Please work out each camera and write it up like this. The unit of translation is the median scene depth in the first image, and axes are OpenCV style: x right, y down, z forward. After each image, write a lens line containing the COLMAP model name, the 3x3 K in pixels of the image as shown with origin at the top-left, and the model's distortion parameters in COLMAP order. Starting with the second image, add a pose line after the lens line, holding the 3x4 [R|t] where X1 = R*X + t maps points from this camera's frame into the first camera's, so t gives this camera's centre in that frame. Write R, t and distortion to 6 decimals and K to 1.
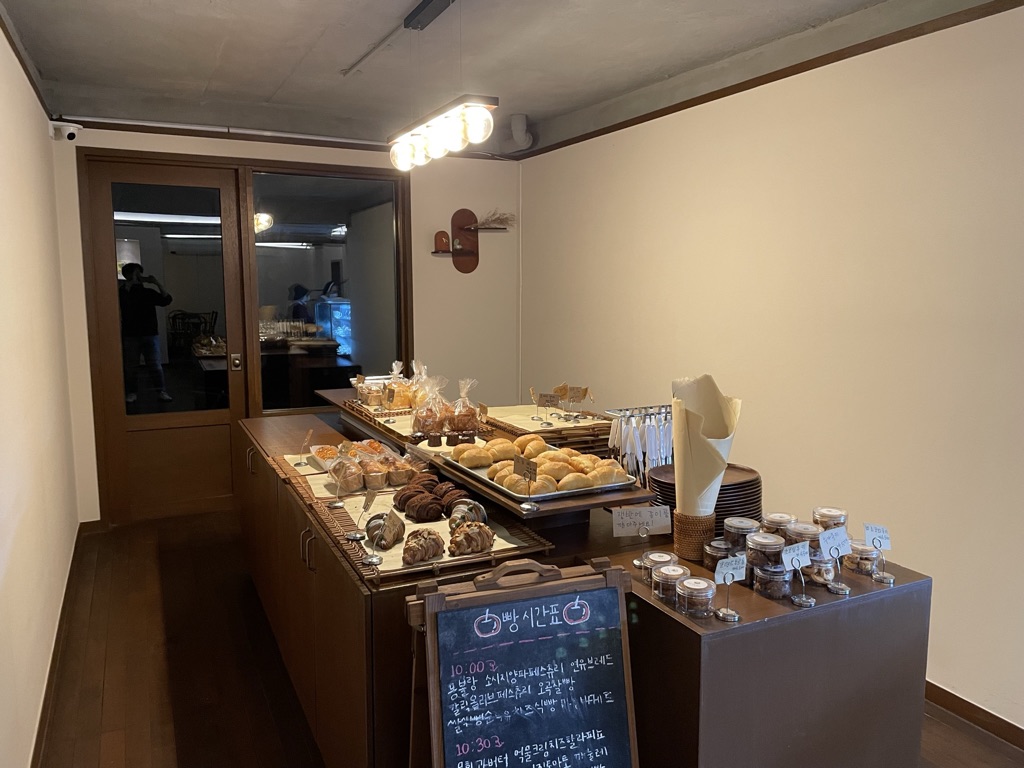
lens RADIAL K [[770.1, 0, 515.5], [0, 770.1, 377.9], [0, 0, 1]] dist [0.049441, -0.025541]
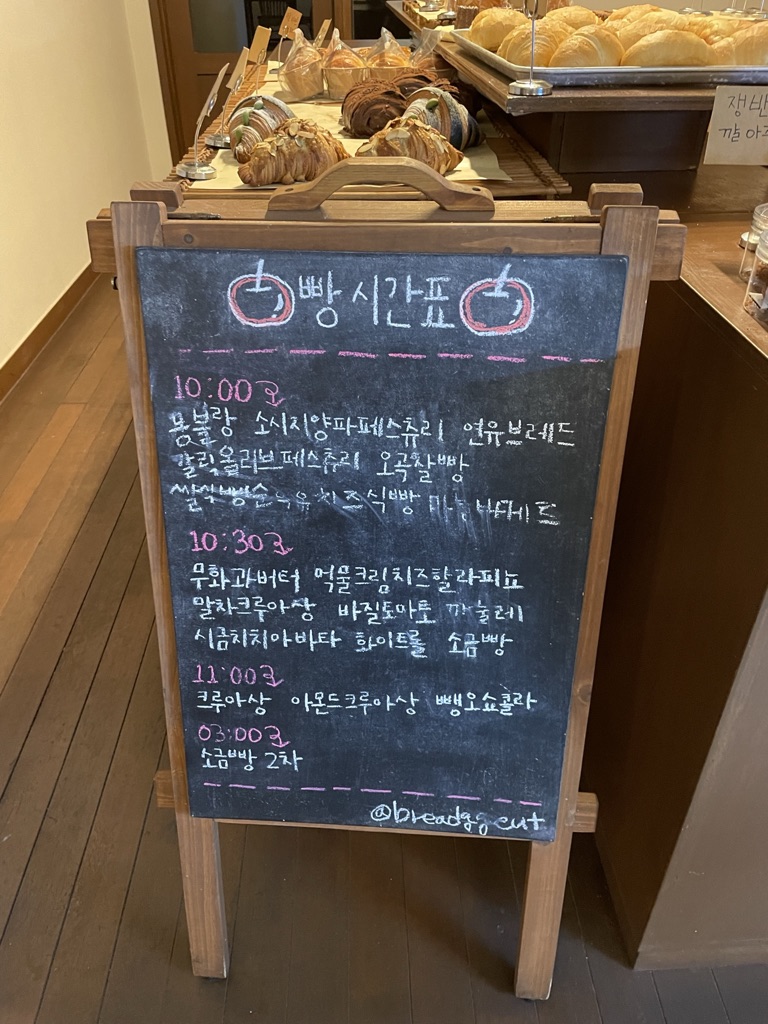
lens RADIAL K [[770.1, 0, 377.0], [0, 770.1, 510.0], [0, 0, 1]] dist [0.049441, -0.025541]
pose [[0.914841, 0.227883, -0.333369, 0.181325], [-0.044668, 0.877593, 0.477321, 0.215319], [0.401336, -0.421782, 0.813037, 0.633156]]
